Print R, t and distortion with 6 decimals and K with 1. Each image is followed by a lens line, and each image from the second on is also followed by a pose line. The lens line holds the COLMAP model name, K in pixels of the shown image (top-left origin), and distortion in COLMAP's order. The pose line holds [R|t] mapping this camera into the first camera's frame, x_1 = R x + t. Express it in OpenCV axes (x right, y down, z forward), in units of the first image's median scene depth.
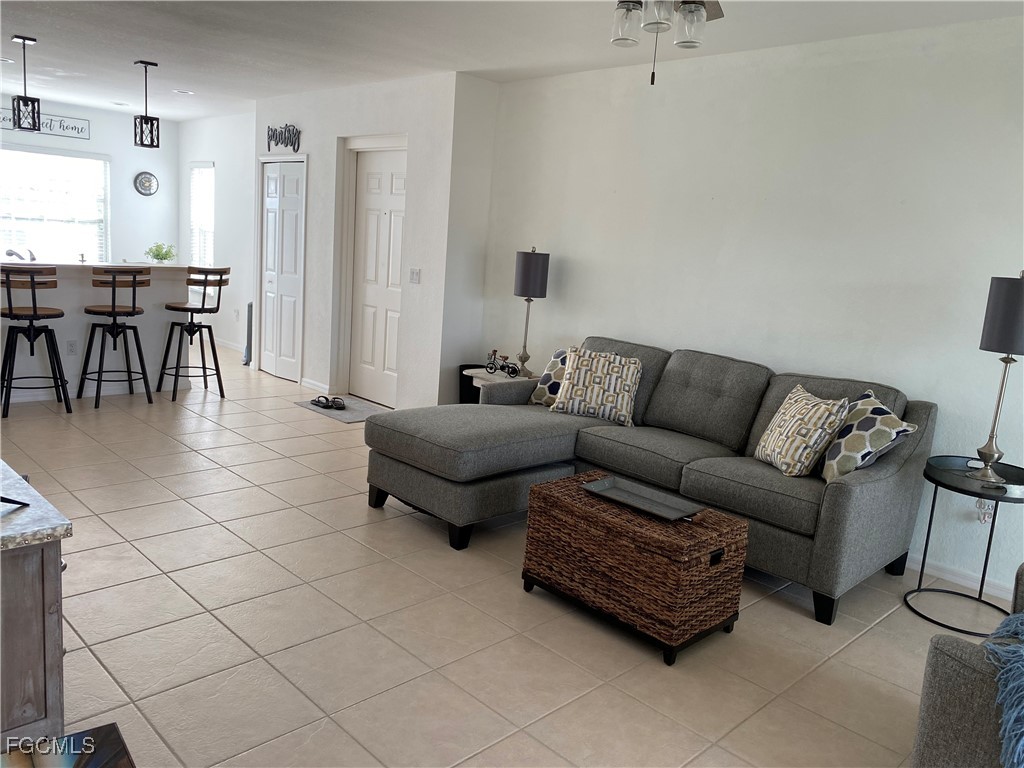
lens RADIAL K [[806.9, 0, 513.4], [0, 806.9, 373.7], [0, 0, 1]] dist [0.060251, -0.071388]
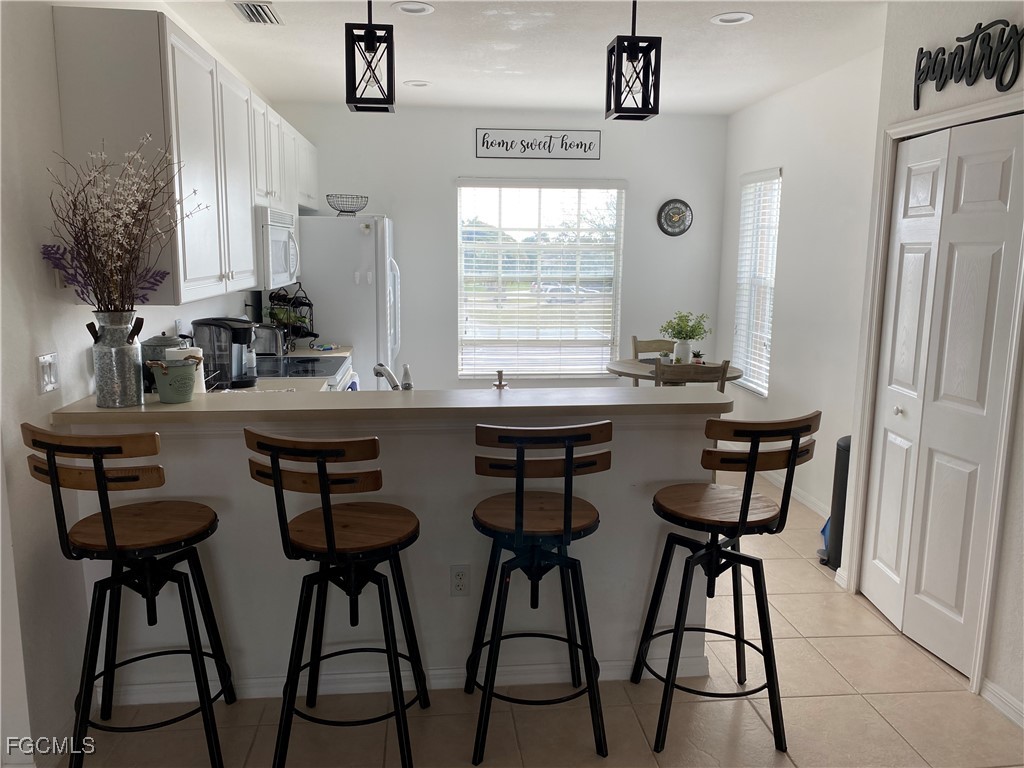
lens RADIAL K [[806.9, 0, 515.3], [0, 806.9, 377.4], [0, 0, 1]] dist [0.060251, -0.071388]
pose [[0.797070, 0.034468, -0.602903, -0.210711], [-0.056121, 0.998277, -0.017124, -0.117392], [0.601274, 0.047485, 0.797631, 0.553512]]
